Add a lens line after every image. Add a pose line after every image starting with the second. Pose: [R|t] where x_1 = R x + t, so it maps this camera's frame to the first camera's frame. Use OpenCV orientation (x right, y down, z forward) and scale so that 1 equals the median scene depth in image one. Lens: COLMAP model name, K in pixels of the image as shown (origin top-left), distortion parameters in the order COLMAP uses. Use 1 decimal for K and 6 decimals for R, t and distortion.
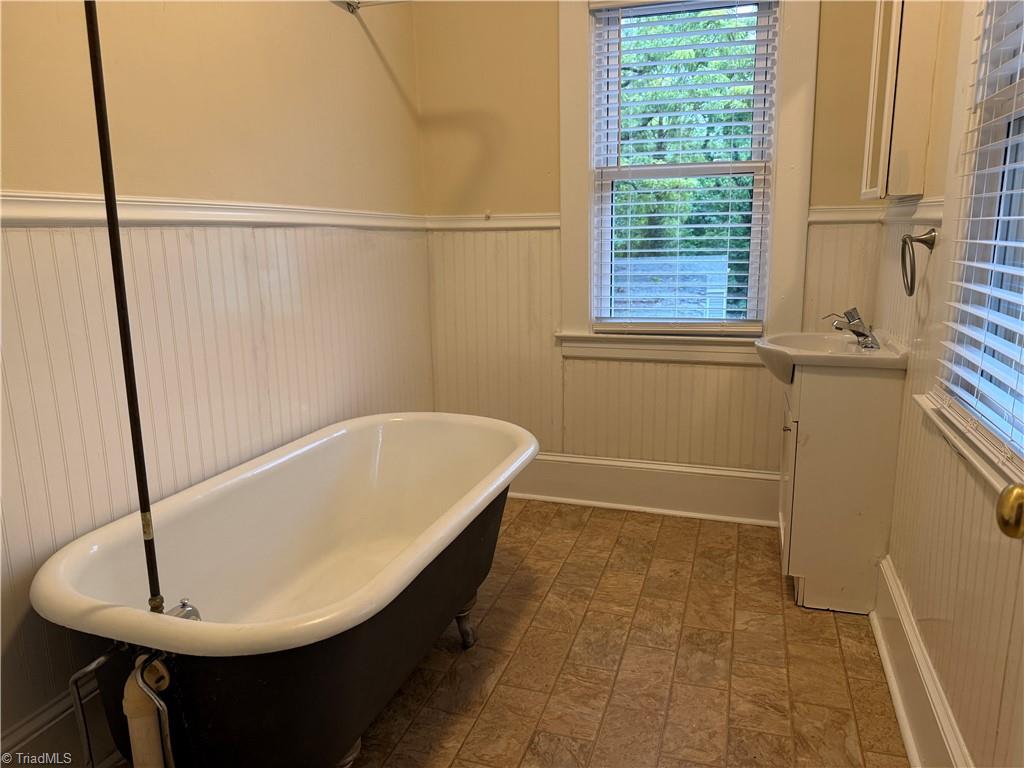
lens RADIAL K [[719.9, 0, 517.2], [0, 719.9, 378.0], [0, 0, 1]] dist [0.019877, -0.002974]
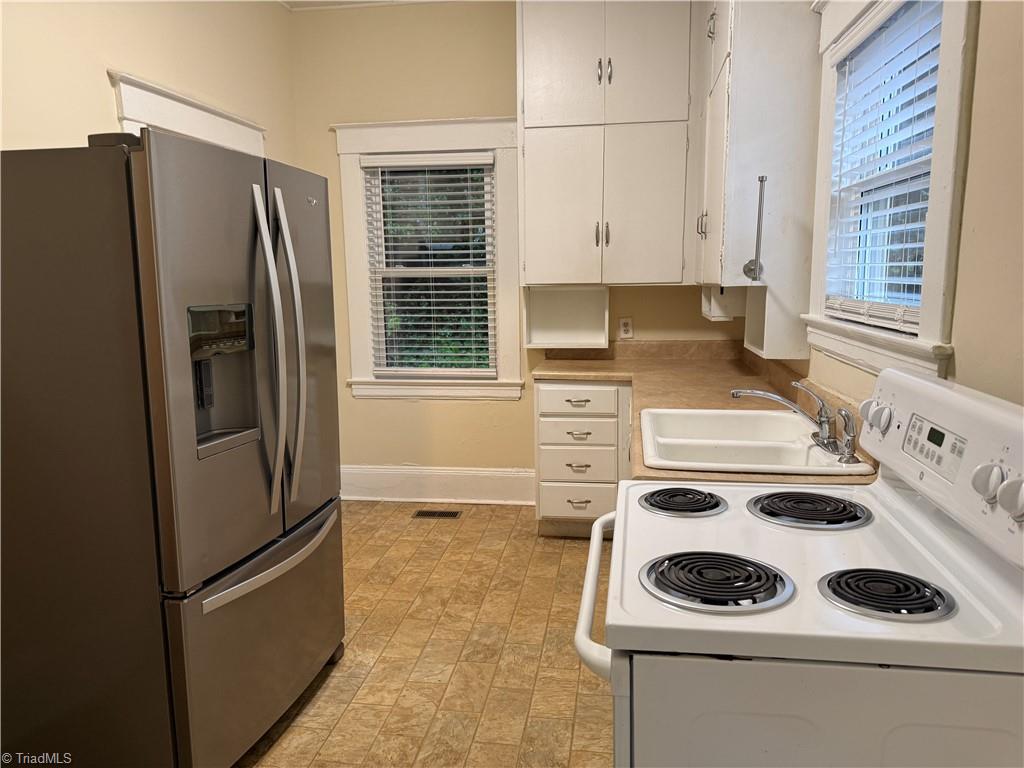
lens RADIAL K [[719.9, 0, 514.1], [0, 719.9, 377.1], [0, 0, 1]] dist [0.019877, -0.002974]
pose [[-0.987099, 0.041603, -0.154613, 0.348333], [-0.015979, 0.935235, 0.353668, -0.493151], [0.159313, 0.351576, -0.922504, 1.839443]]
